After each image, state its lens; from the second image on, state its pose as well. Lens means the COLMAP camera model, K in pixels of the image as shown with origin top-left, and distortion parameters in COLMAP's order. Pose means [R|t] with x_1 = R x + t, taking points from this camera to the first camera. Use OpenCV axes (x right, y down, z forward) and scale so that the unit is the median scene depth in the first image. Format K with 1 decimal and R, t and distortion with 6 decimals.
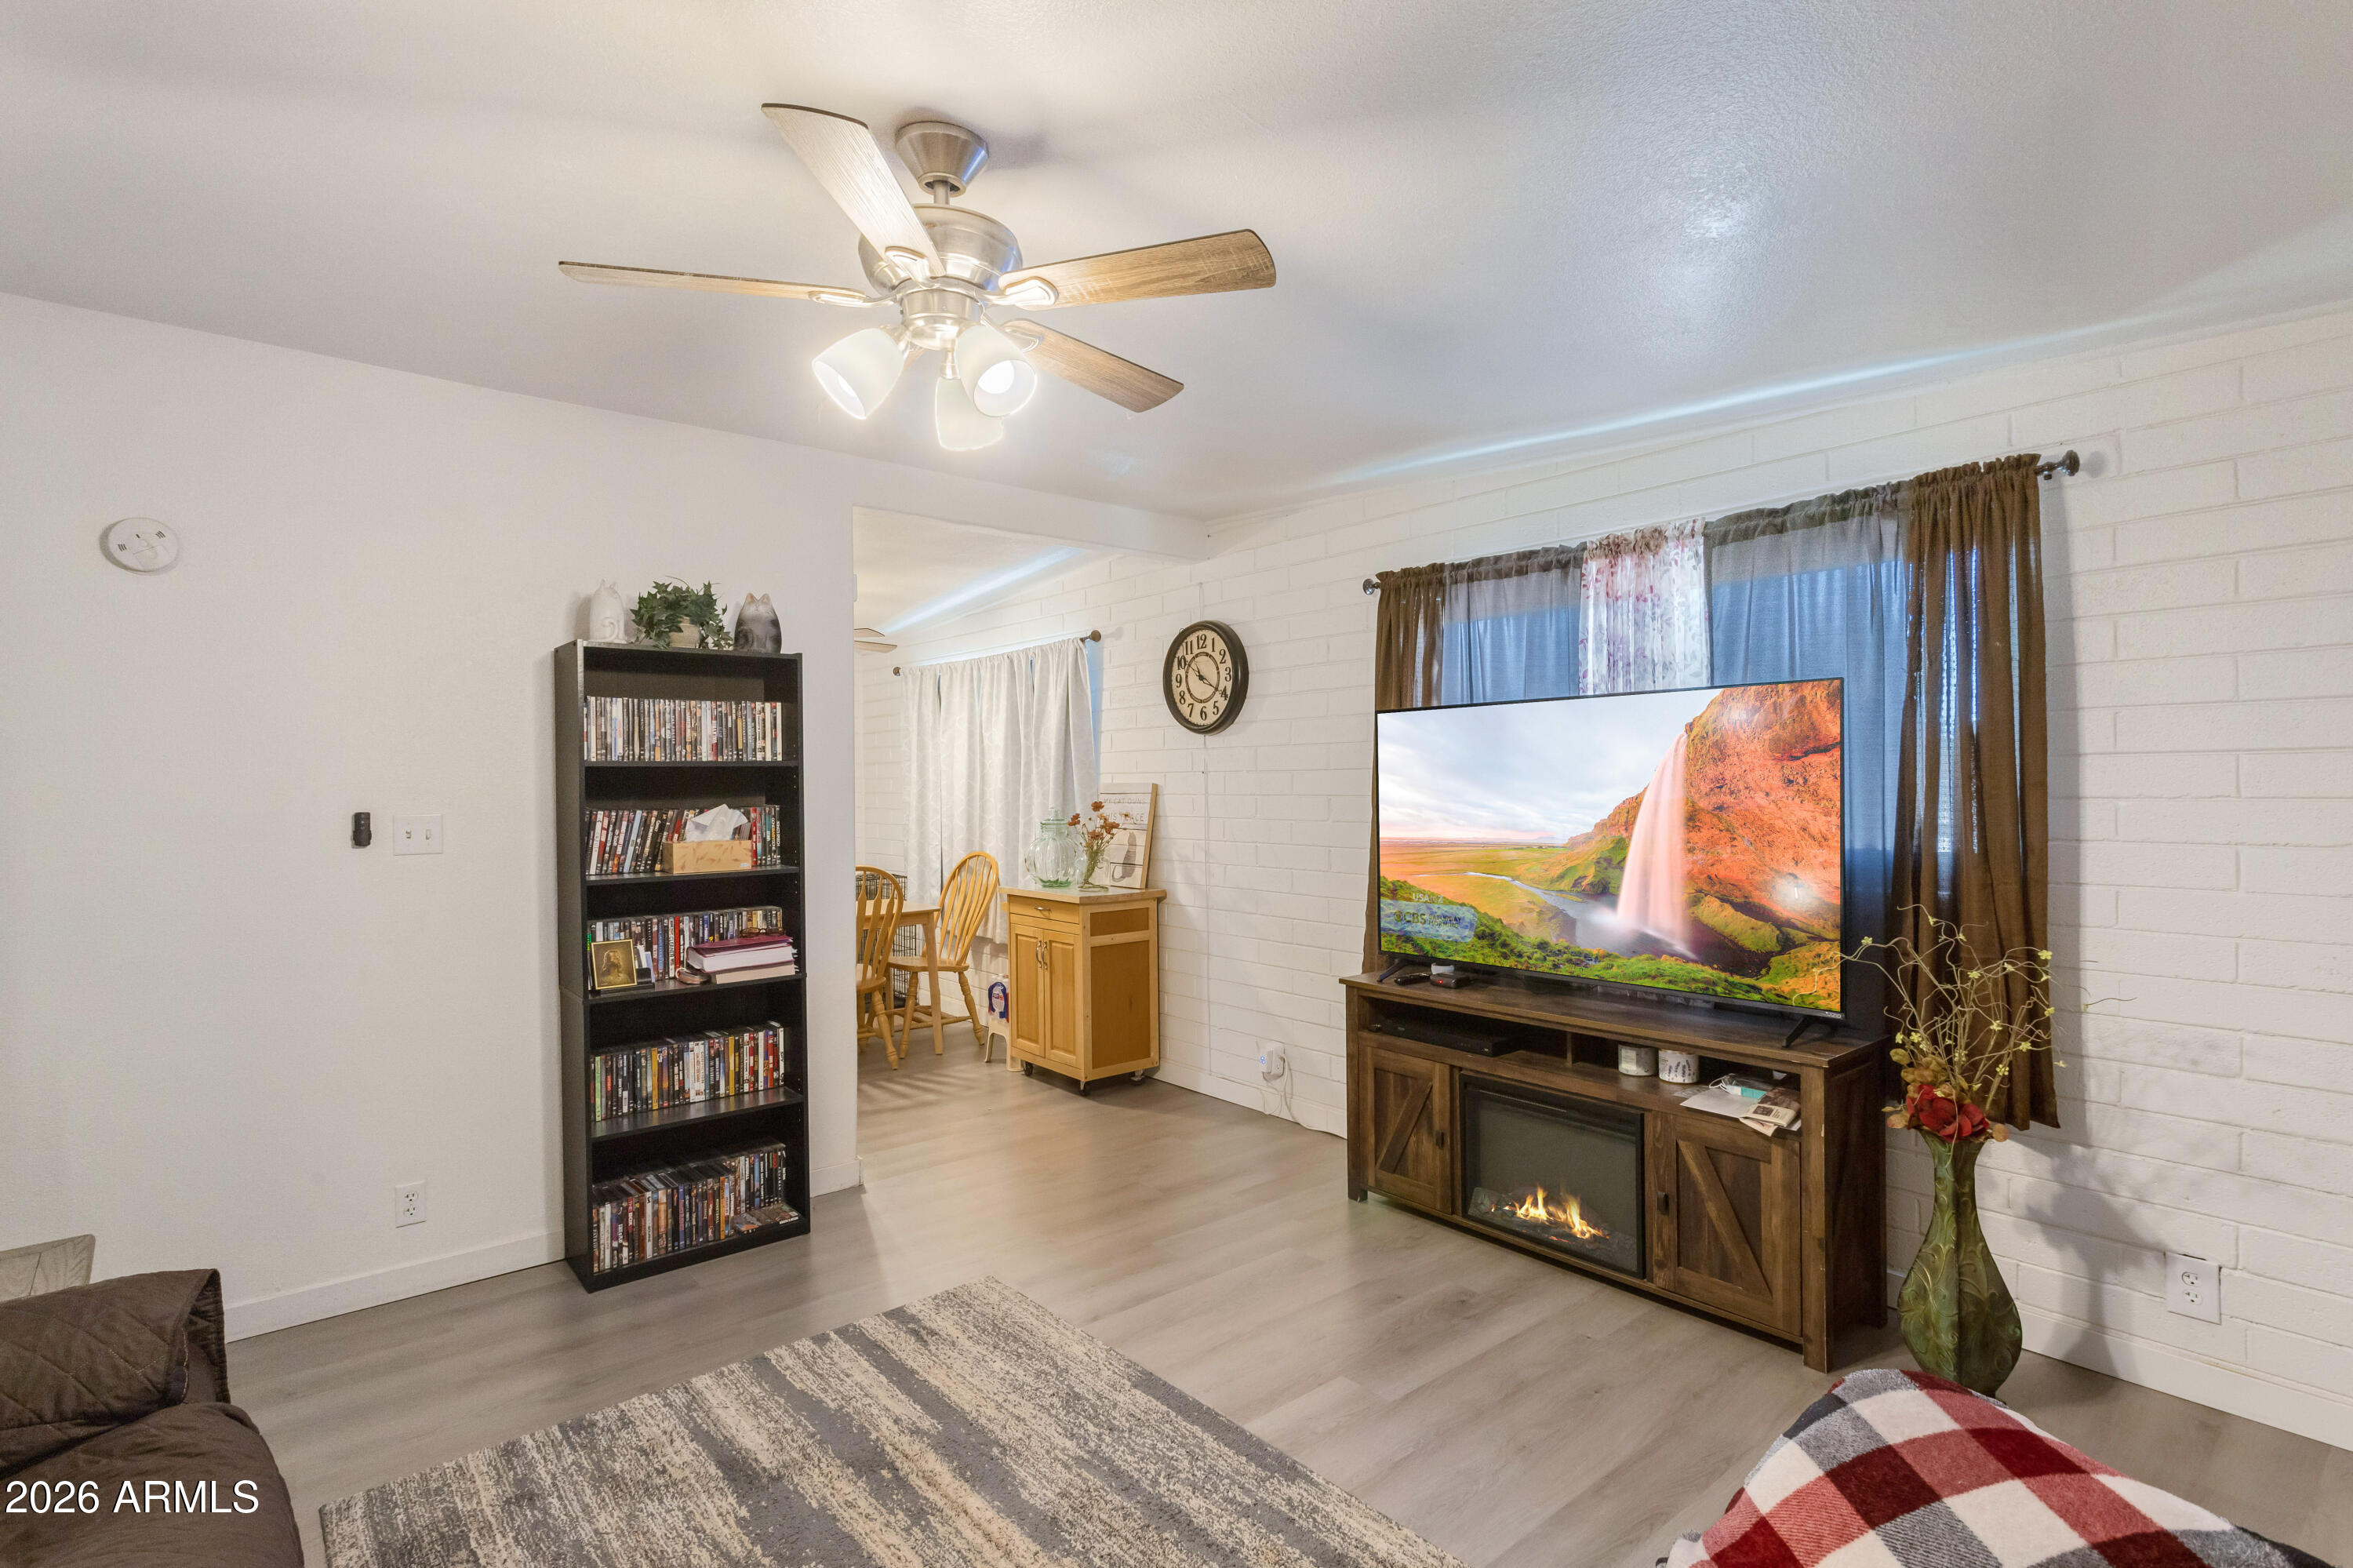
lens RADIAL K [[1112.1, 0, 1176.5], [0, 1112.1, 784.0], [0, 0, 1]] dist [0.001330, 0.000121]
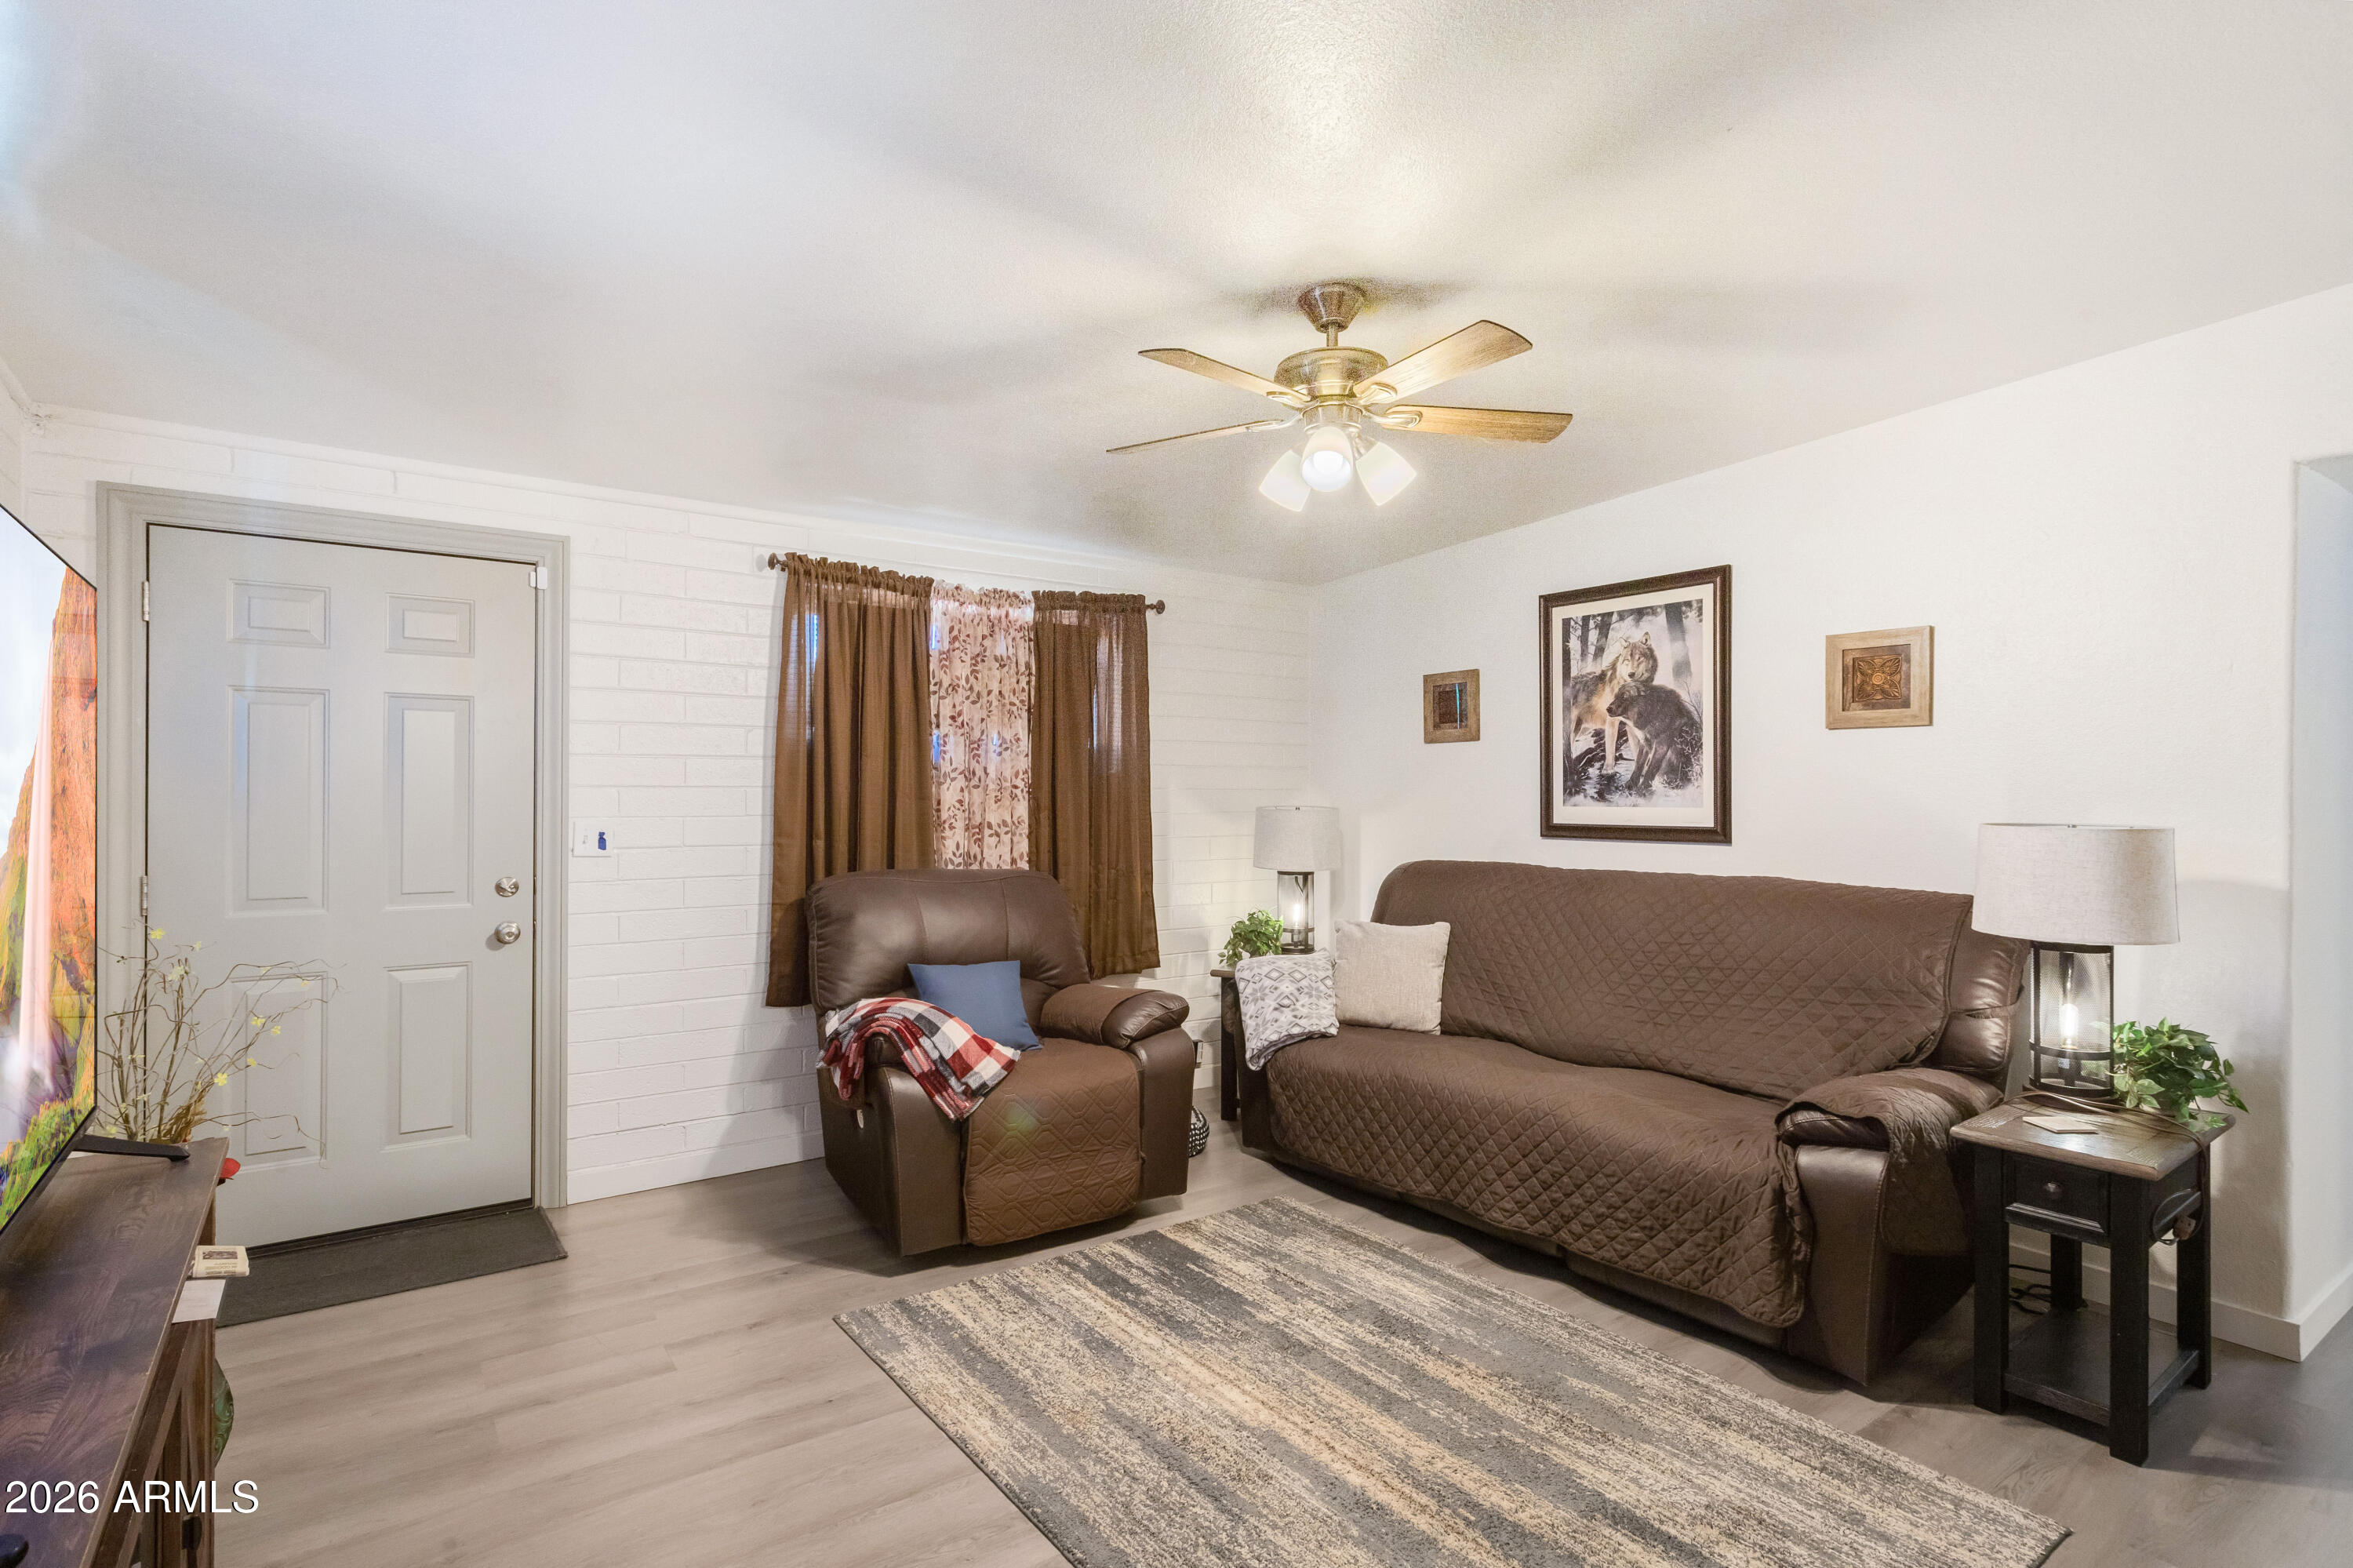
lens RADIAL K [[1175.8, 0, 1176.5], [0, 1175.8, 784.0], [0, 0, 1]] dist [-0.000110, -0.000095]
pose [[-0.996775, 0.004716, 0.080108, -0.069330], [0.003580, 0.999891, -0.014324, 0.026027], [-0.080167, -0.013991, -0.996683, 1.308934]]
